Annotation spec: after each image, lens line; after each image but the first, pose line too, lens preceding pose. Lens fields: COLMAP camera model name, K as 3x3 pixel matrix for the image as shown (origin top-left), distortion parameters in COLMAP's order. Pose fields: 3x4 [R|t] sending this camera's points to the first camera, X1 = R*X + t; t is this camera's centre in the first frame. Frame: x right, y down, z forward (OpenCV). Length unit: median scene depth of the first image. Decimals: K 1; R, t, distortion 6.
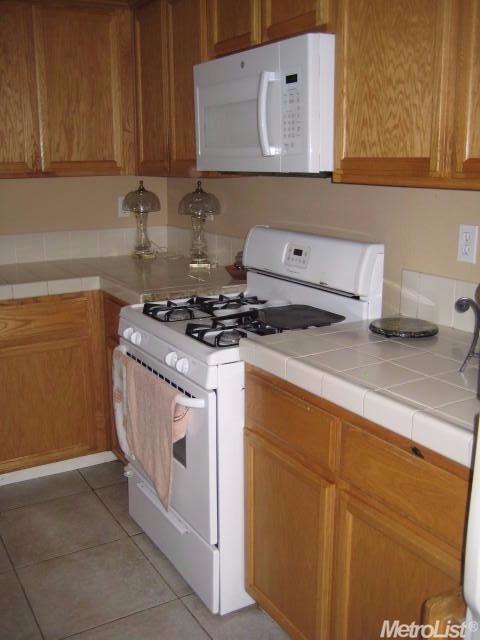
lens RADIAL K [[664.1, 0, 240.0], [0, 664.1, 320.0], [0, 0, 1]] dist [-0.100884, 0.036258]
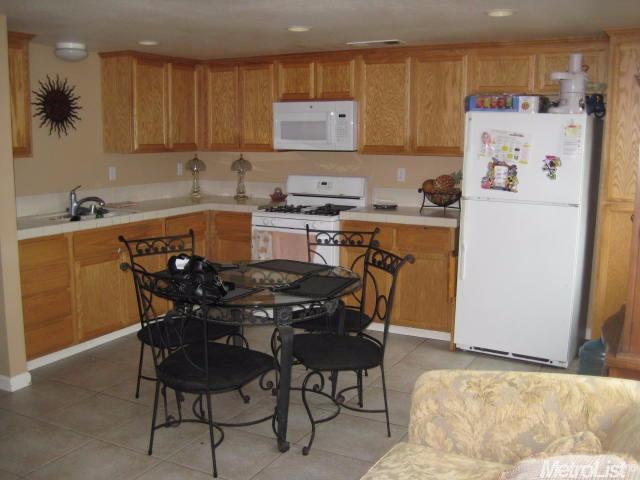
lens RADIAL K [[664.1, 0, 320.0], [0, 664.1, 240.0], [0, 0, 1]] dist [-0.100884, 0.036258]
pose [[0.857879, -0.079146, 0.507720, -0.990555], [0.116010, 0.992388, -0.041319, 0.167197], [-0.500585, 0.094347, 0.860531, -0.868578]]
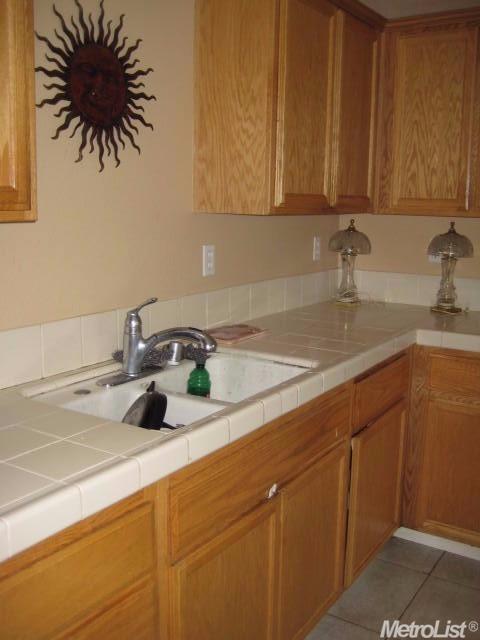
lens RADIAL K [[664.1, 0, 240.0], [0, 664.1, 320.0], [0, 0, 1]] dist [-0.100884, 0.036258]
pose [[0.899537, -0.065936, 0.431839, -0.848865], [0.083772, 0.996233, -0.022390, -0.085653], [-0.428736, 0.056317, 0.901673, 0.335833]]
